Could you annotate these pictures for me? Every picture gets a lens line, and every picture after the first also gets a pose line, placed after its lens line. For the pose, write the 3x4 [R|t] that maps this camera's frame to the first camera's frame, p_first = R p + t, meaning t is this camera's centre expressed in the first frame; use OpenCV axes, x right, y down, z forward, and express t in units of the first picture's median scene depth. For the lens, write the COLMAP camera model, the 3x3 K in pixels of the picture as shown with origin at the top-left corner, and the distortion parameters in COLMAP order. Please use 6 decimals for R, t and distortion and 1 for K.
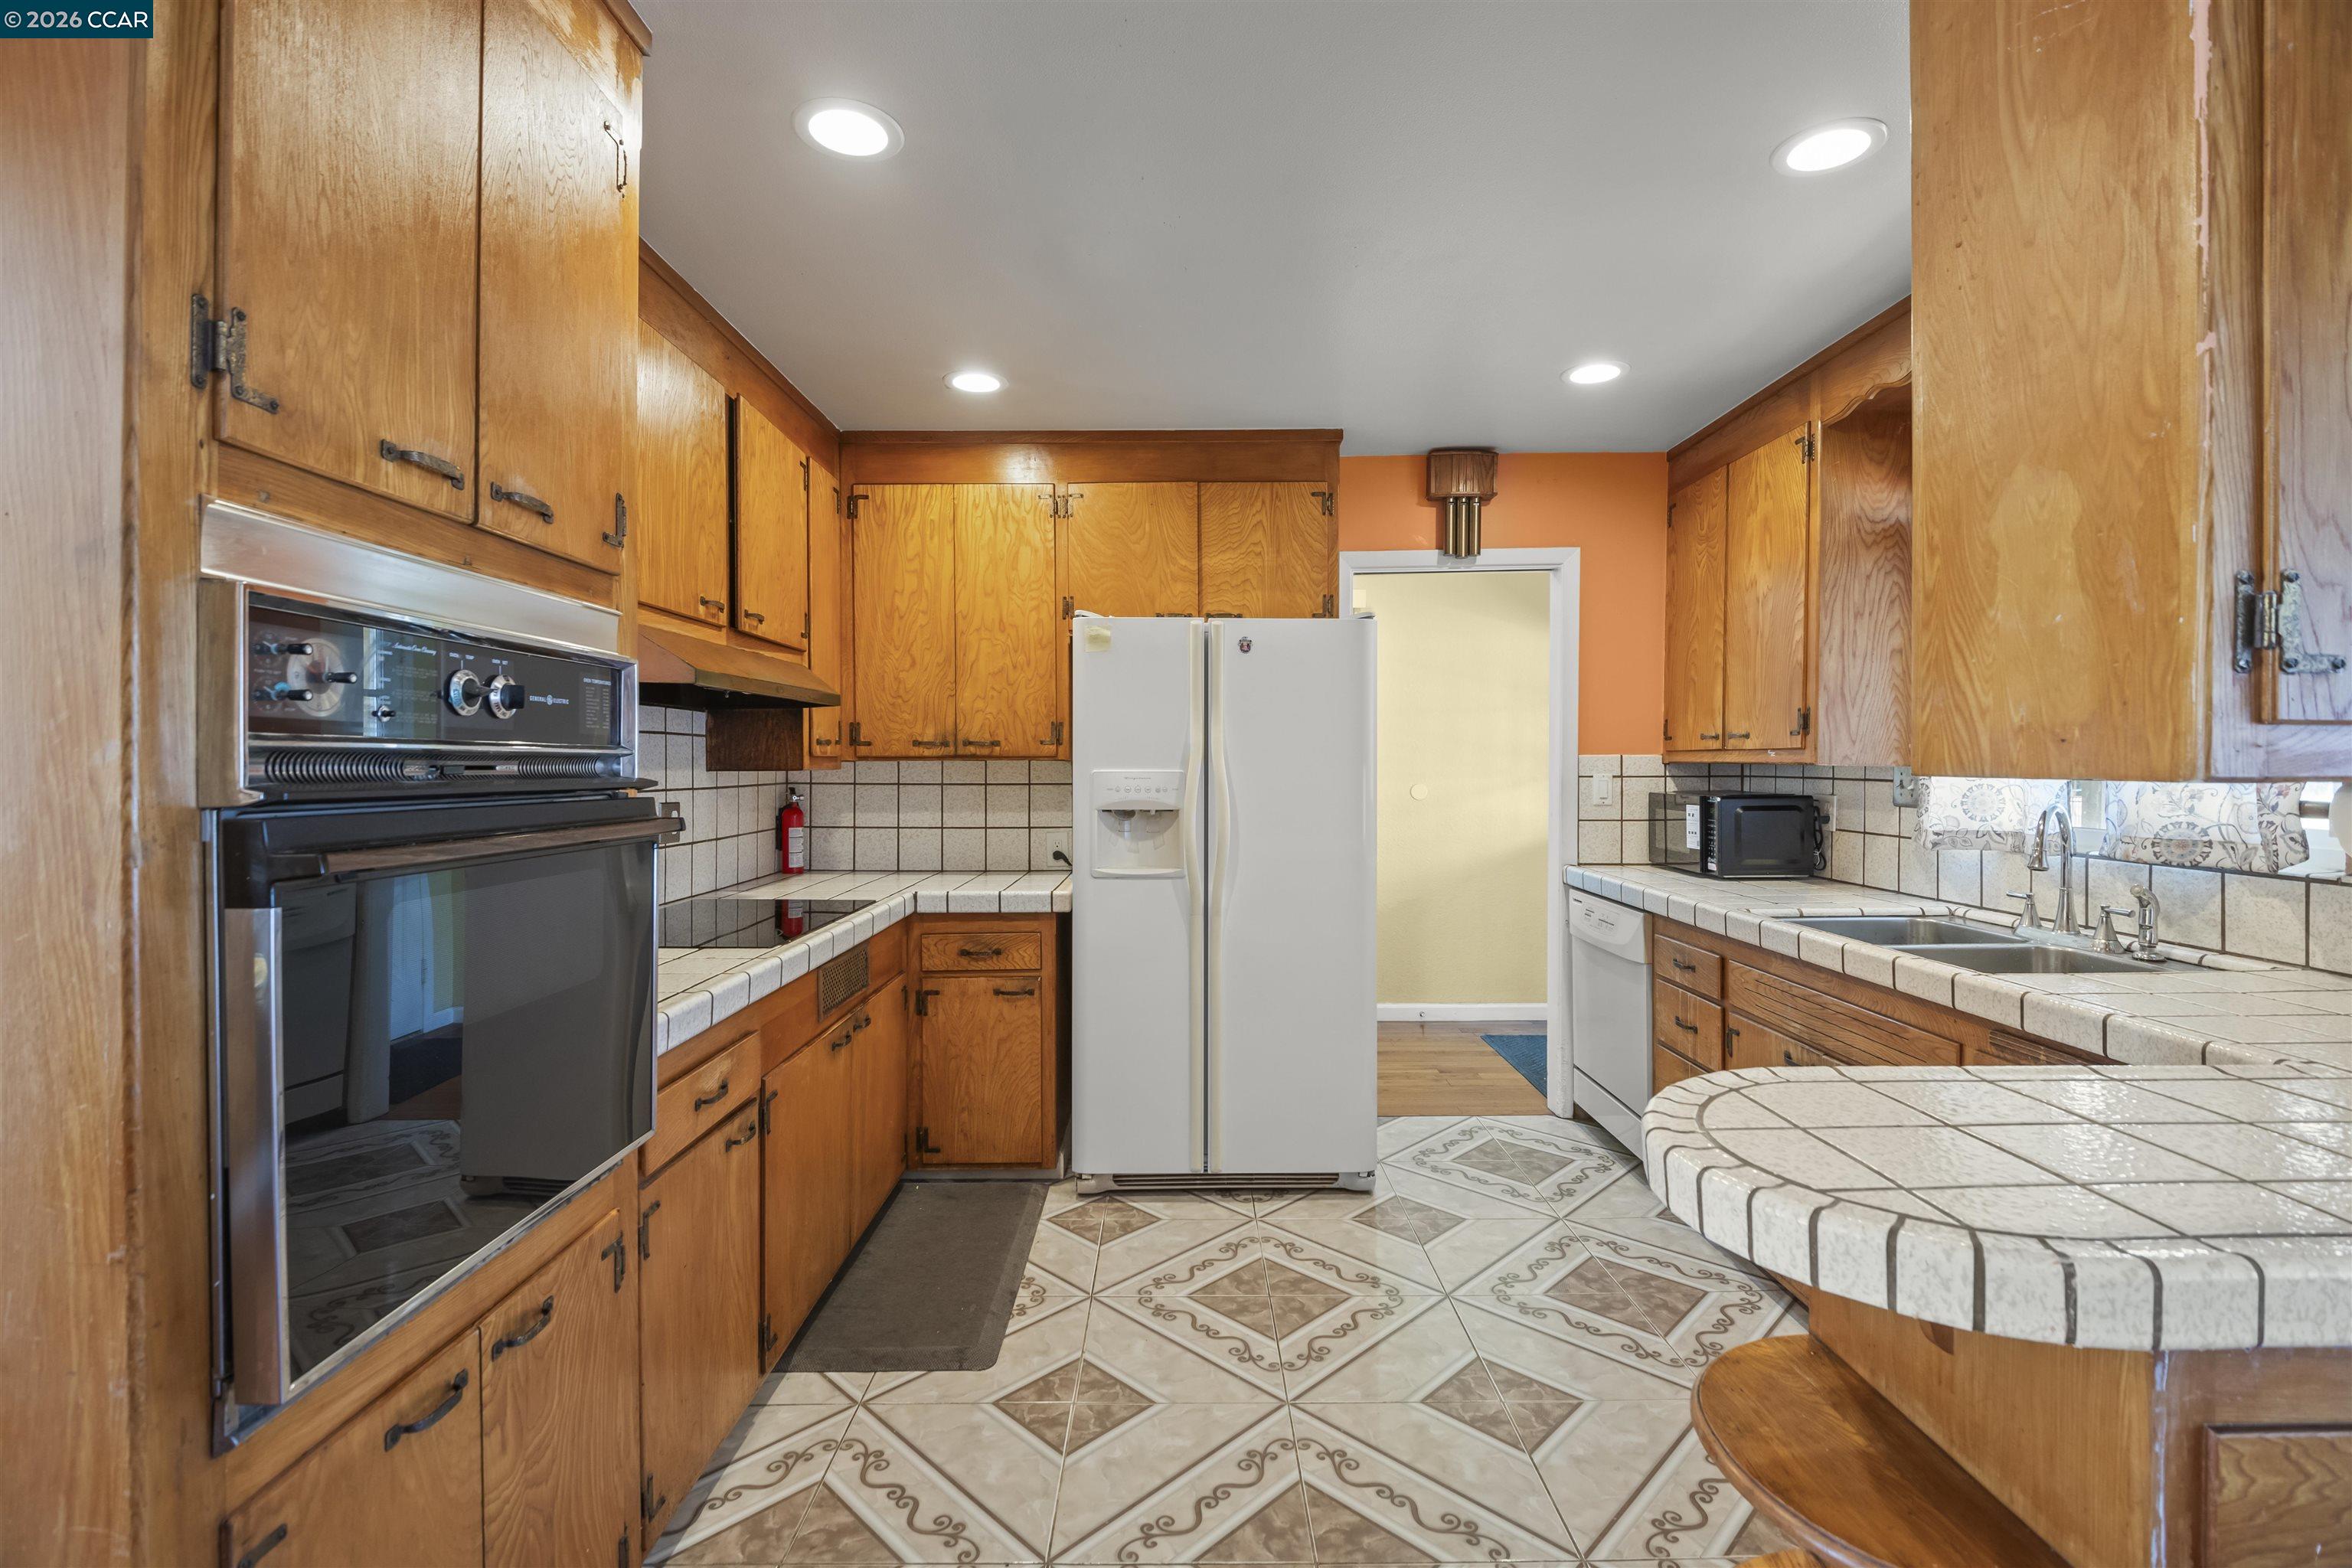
lens RADIAL K [[1051.2, 0, 1183.0], [0, 1051.2, 771.0], [0, 0, 1]] dist [0.013196, -0.016169]
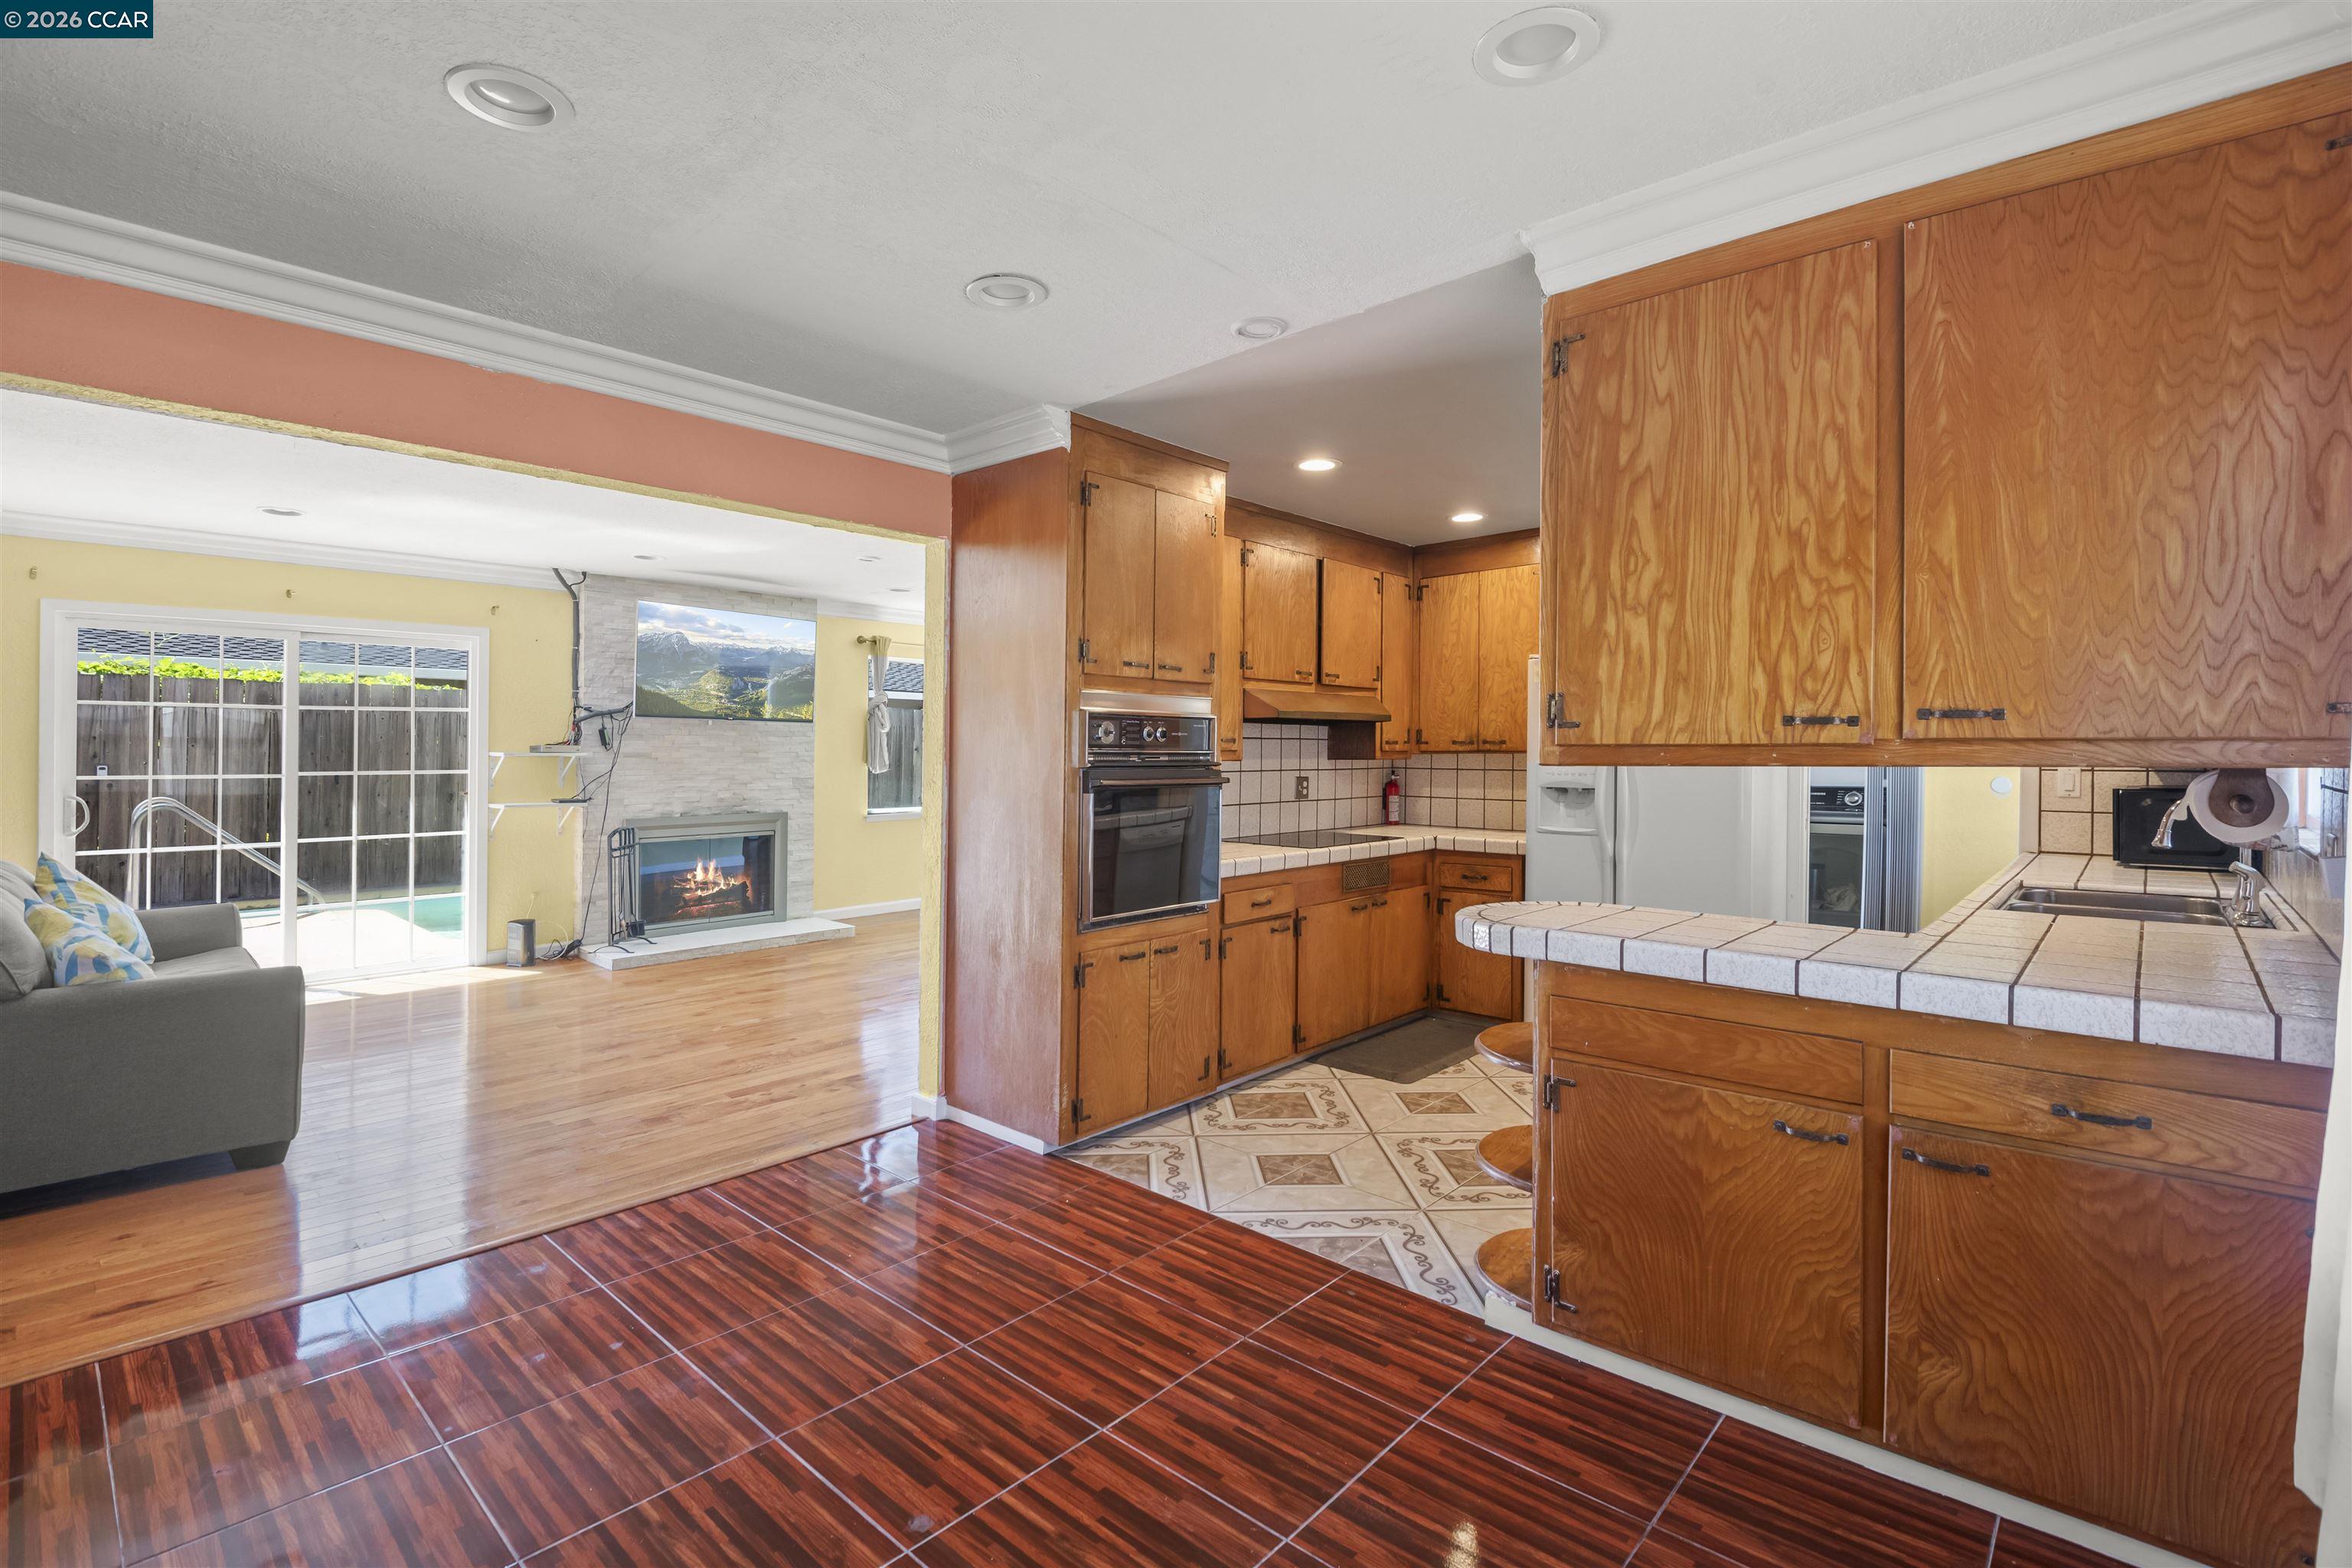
lens RADIAL K [[1077.3, 0, 1197.9], [0, 1077.3, 719.7], [0, 0, 1]] dist [0.020416, -0.034222]
pose [[0.745465, -0.019631, -0.666256, 0.605856], [-0.005882, 0.999334, -0.036026, -0.000697], [0.666519, 0.030775, 0.744852, -0.498555]]
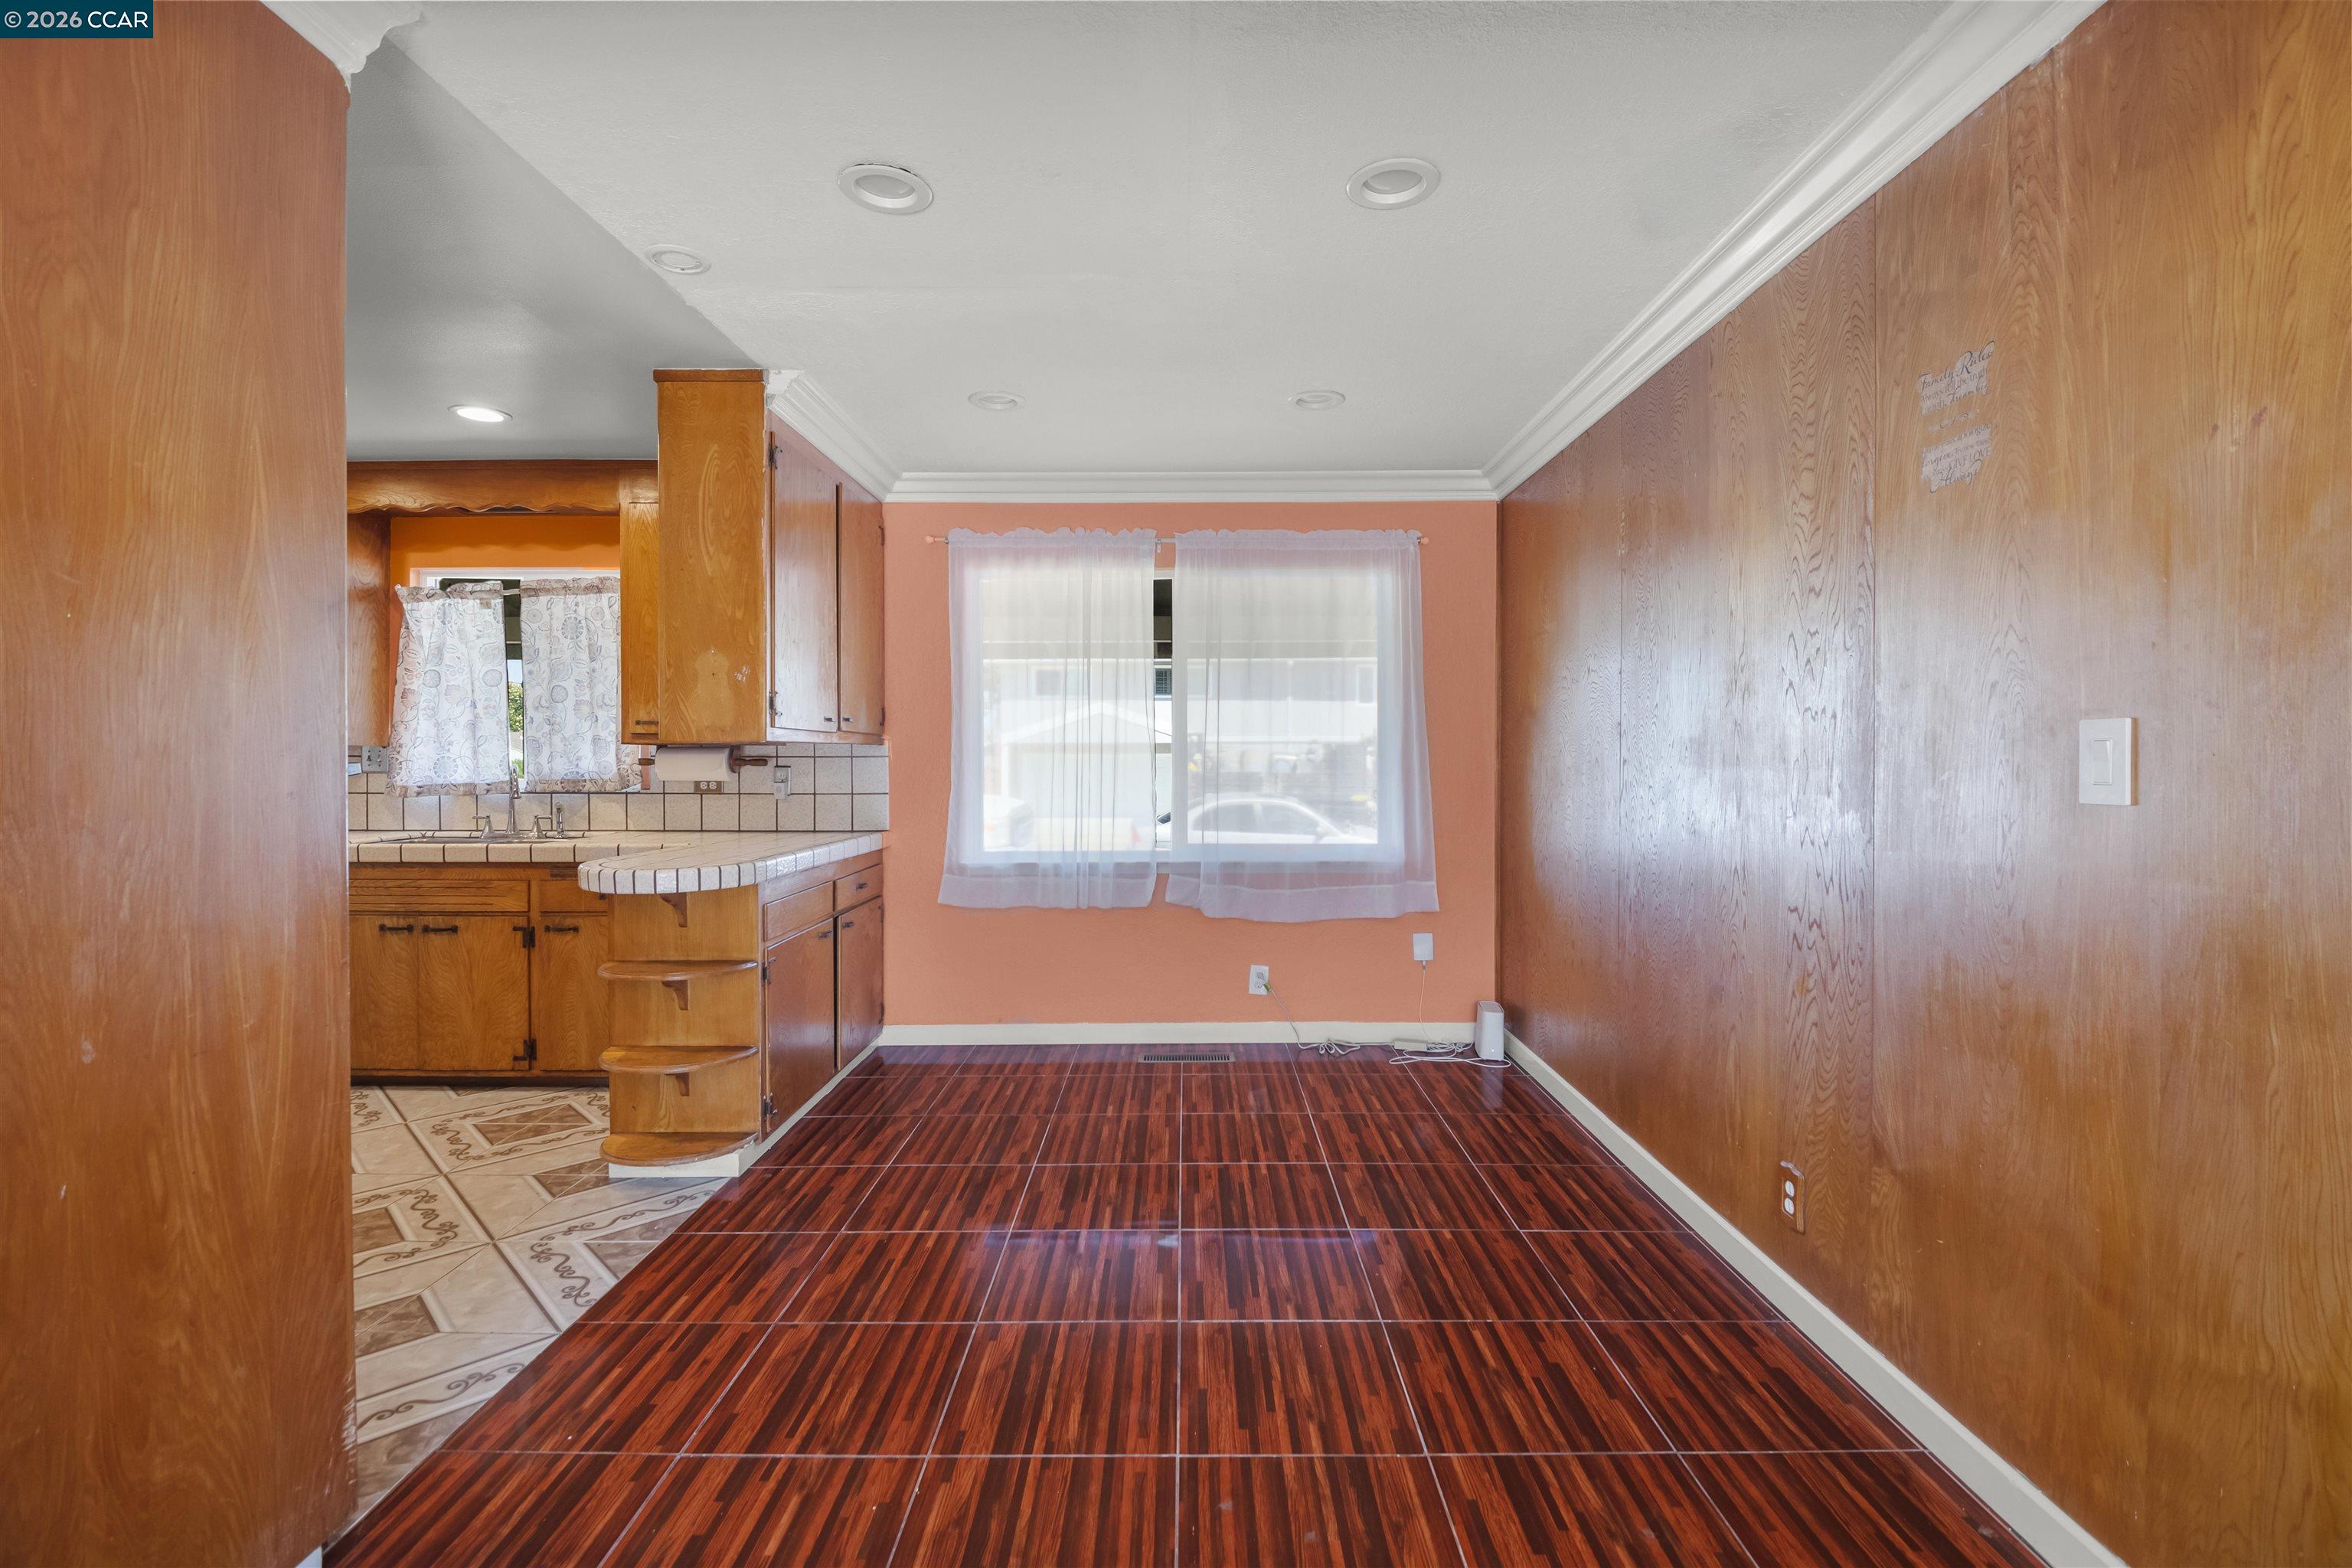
lens RADIAL K [[1049.2, 0, 1182.8], [0, 1049.2, 773.1], [0, 0, 1]] dist [0.014213, -0.023980]
pose [[-0.000101, -0.012274, 0.999925, -0.804974], [0.009115, 0.999883, 0.012275, 0.025485], [-0.999958, 0.009116, 0.000011, -0.163066]]
